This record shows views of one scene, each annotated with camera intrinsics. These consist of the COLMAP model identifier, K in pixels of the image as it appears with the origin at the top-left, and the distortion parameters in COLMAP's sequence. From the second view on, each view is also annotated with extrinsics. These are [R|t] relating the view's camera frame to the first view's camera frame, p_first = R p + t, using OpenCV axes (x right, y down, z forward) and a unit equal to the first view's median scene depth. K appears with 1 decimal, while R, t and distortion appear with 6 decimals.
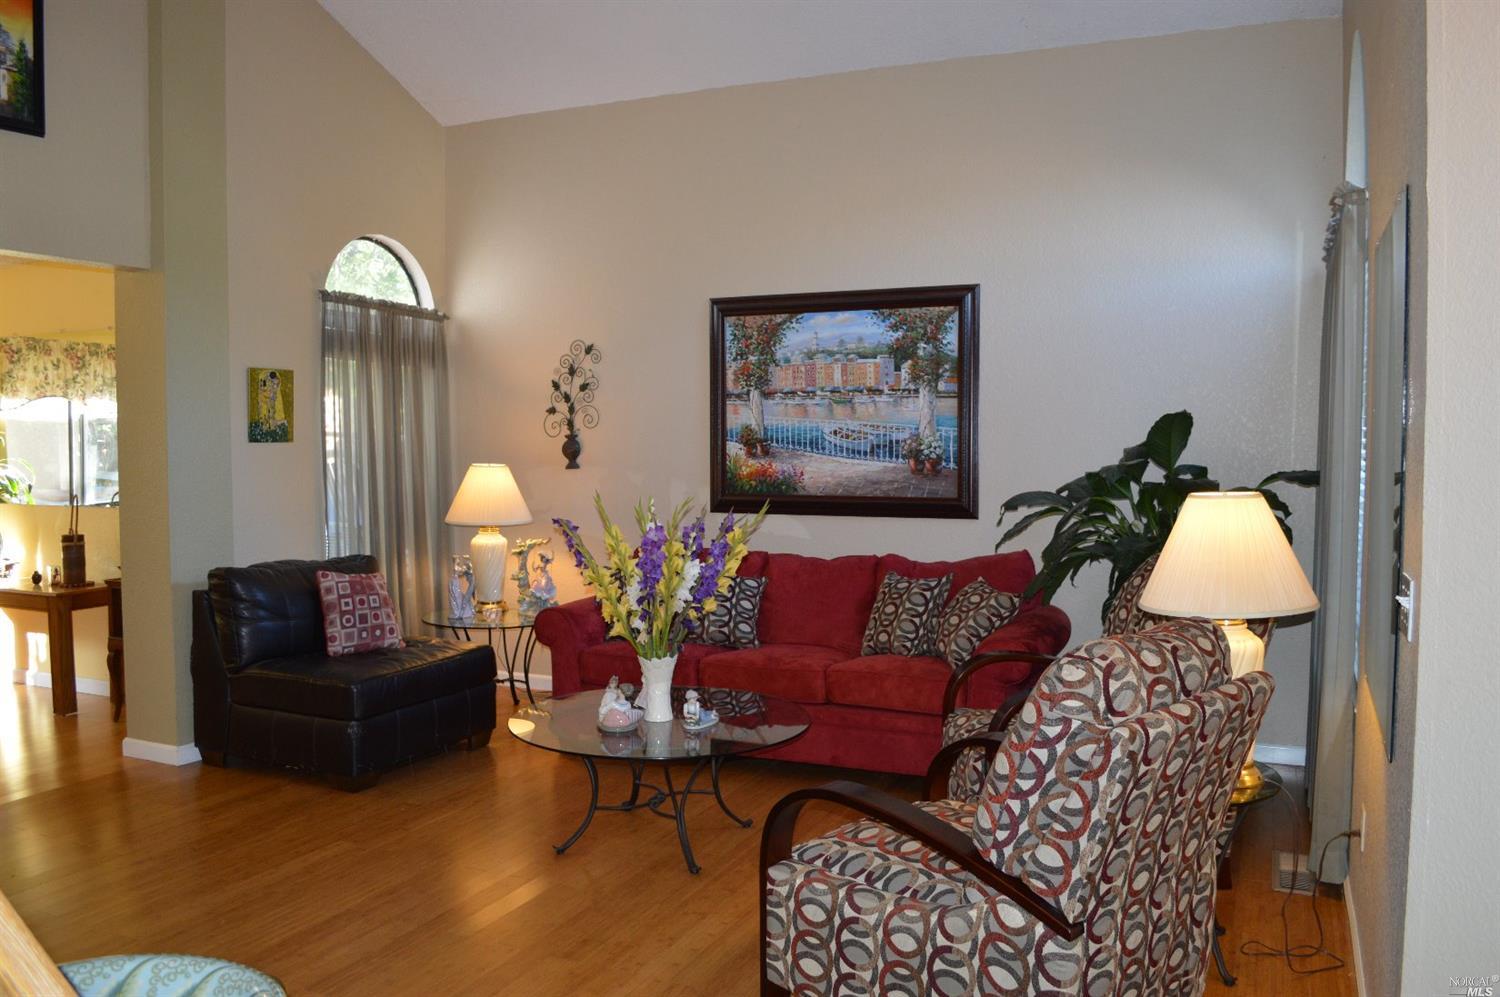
lens RADIAL K [[1206.5, 0, 745.8], [0, 1206.5, 498.7], [0, 0, 1]] dist [-0.080602, 0.005553]
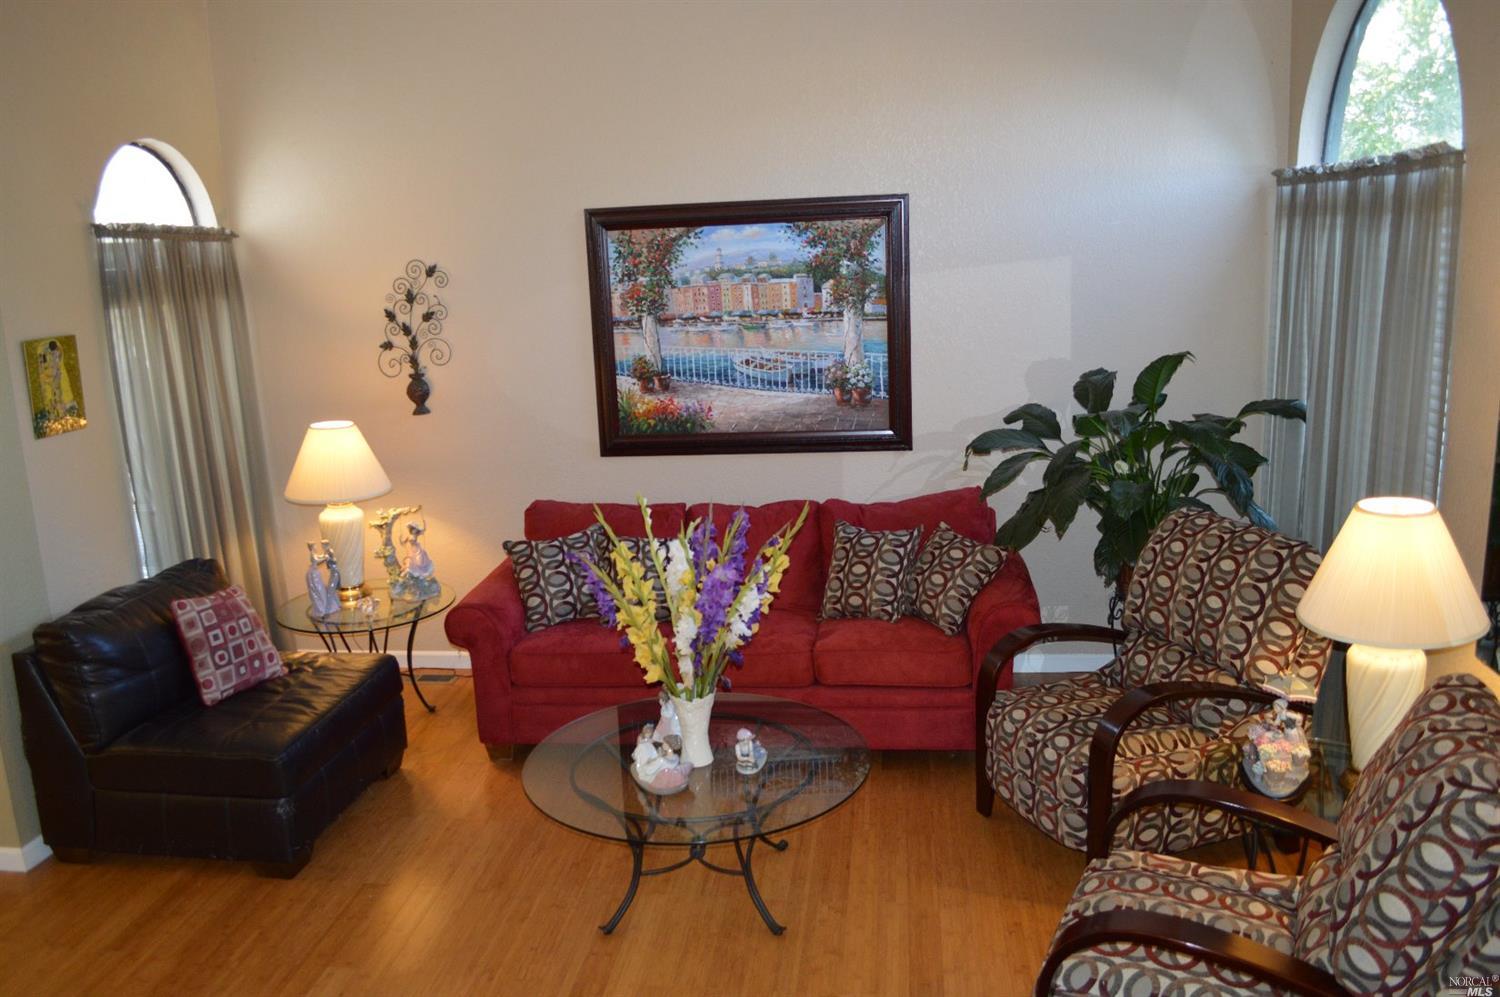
lens RADIAL K [[1206.5, 0, 745.8], [0, 1206.5, 498.7], [0, 0, 1]] dist [-0.080602, 0.005553]
pose [[0.953663, -0.101046, 0.283402, -0.192661], [0.055198, 0.984690, 0.165343, -0.104395], [-0.295770, -0.142038, 0.944640, 0.145293]]
